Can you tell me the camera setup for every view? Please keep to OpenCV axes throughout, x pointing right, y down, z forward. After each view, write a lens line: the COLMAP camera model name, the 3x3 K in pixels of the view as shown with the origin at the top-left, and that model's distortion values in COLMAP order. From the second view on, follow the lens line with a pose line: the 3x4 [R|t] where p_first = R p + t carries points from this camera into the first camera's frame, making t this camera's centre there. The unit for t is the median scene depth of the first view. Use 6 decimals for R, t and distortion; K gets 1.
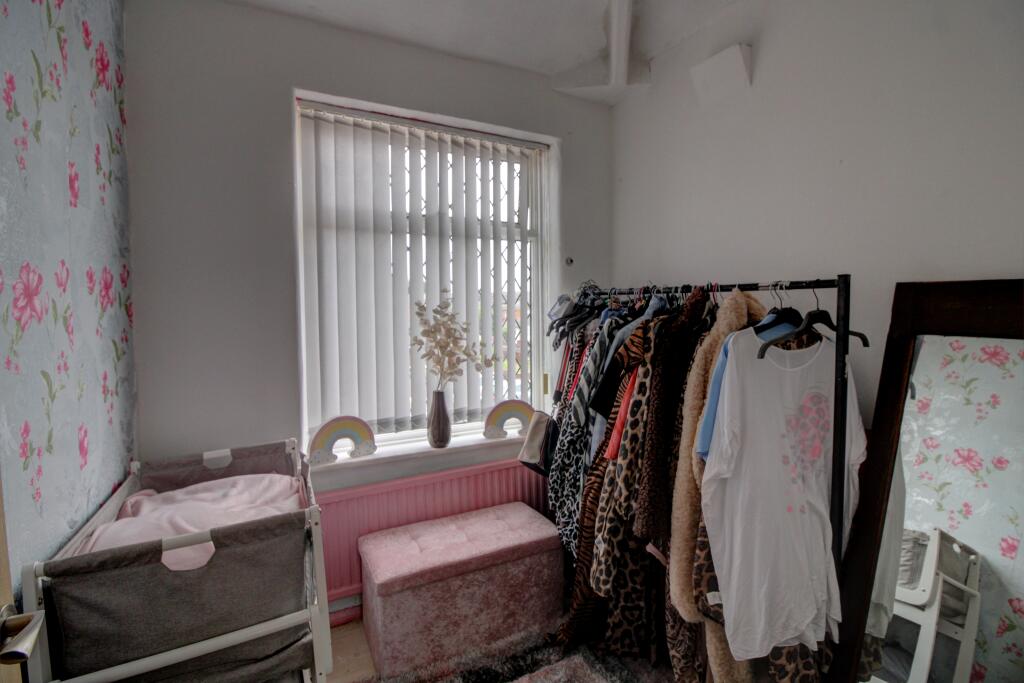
lens RADIAL K [[478.6, 0, 517.8], [0, 478.6, 336.2], [0, 0, 1]] dist [-0.018075, -0.000837]
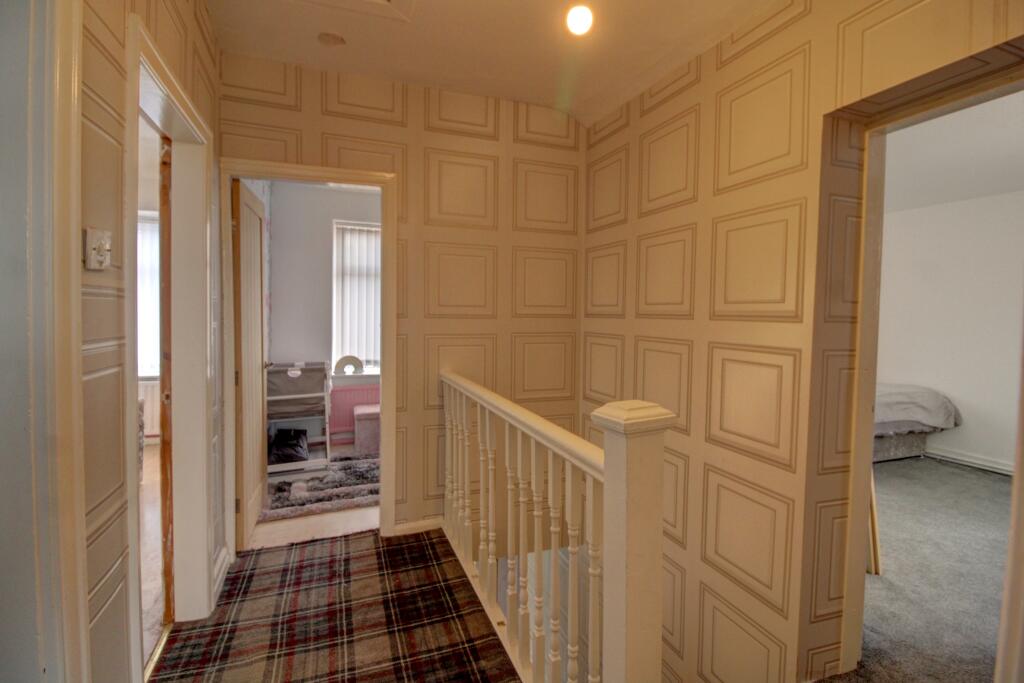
lens RADIAL K [[478.6, 0, 514.1], [0, 478.6, 341.3], [0, 0, 1]] dist [-0.018075, -0.000837]
pose [[0.991560, 0.027866, -0.126617, 0.735830], [-0.028972, 0.999556, -0.006905, 0.090800], [0.126368, 0.010516, 0.991928, -1.235787]]
